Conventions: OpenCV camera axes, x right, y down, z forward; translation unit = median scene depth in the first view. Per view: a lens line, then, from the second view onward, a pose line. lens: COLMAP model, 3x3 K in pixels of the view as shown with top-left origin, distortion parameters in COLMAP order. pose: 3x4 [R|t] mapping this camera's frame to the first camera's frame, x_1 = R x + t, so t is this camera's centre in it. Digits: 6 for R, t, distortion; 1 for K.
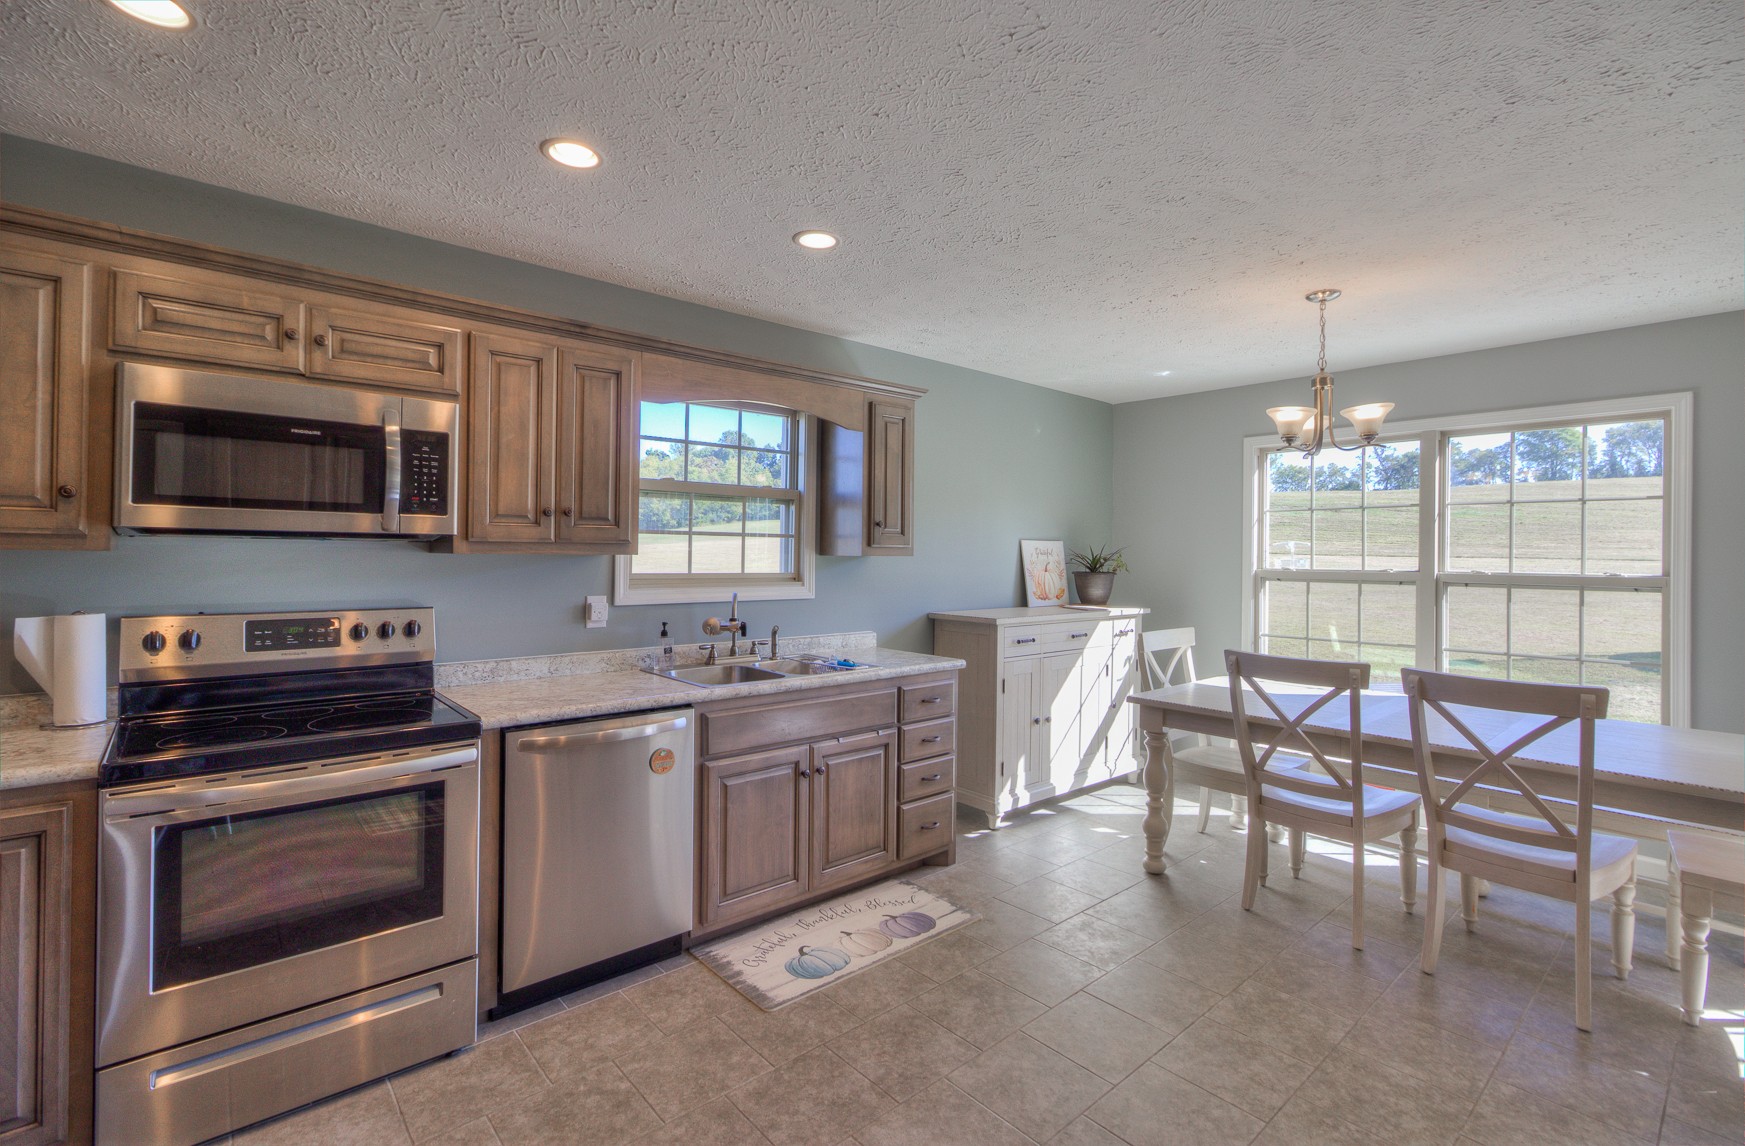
lens RADIAL K [[781.1, 0, 875.8], [0, 781.1, 546.3], [0, 0, 1]] dist [0.024065, -0.007121]
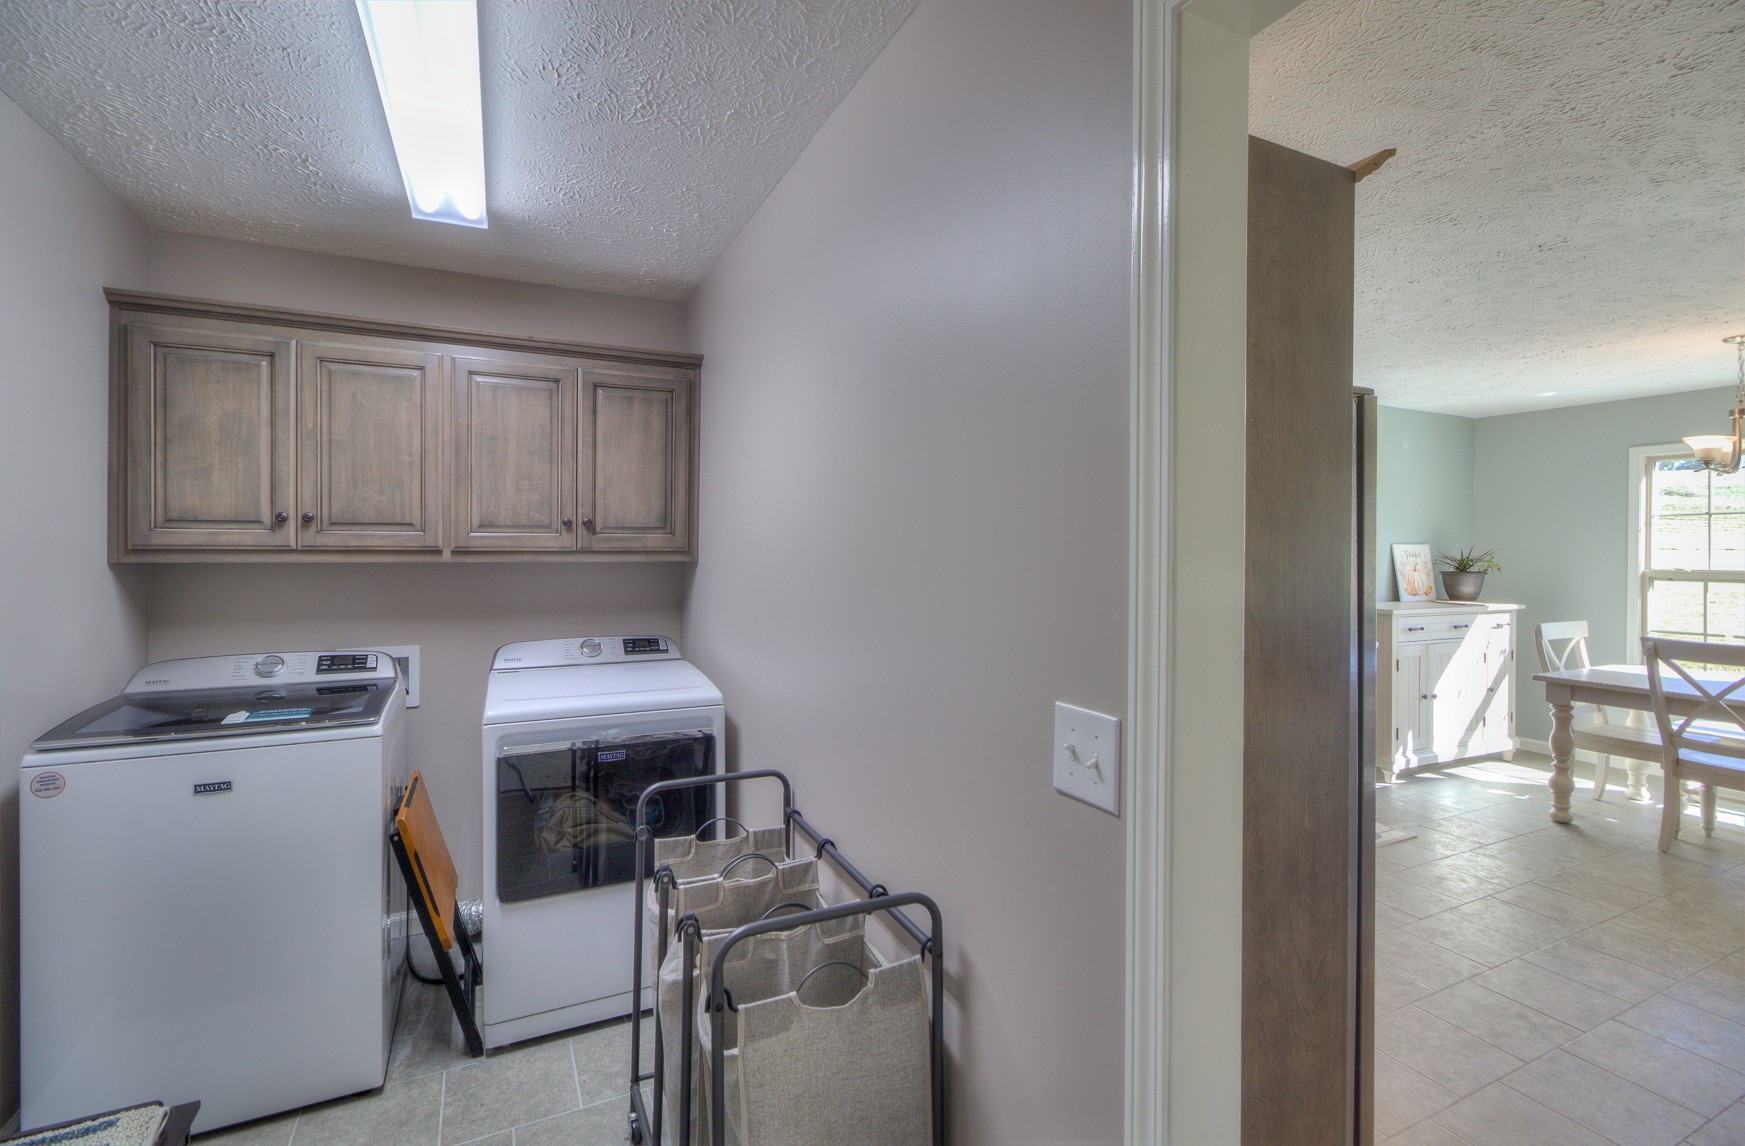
lens RADIAL K [[781.1, 0, 875.8], [0, 781.1, 546.3], [0, 0, 1]] dist [0.024065, -0.007121]
pose [[0.965754, -0.004745, -0.259414, -0.299072], [0.006001, 0.999974, 0.004051, -0.016269], [0.259388, -0.005469, 0.965758, -0.387744]]
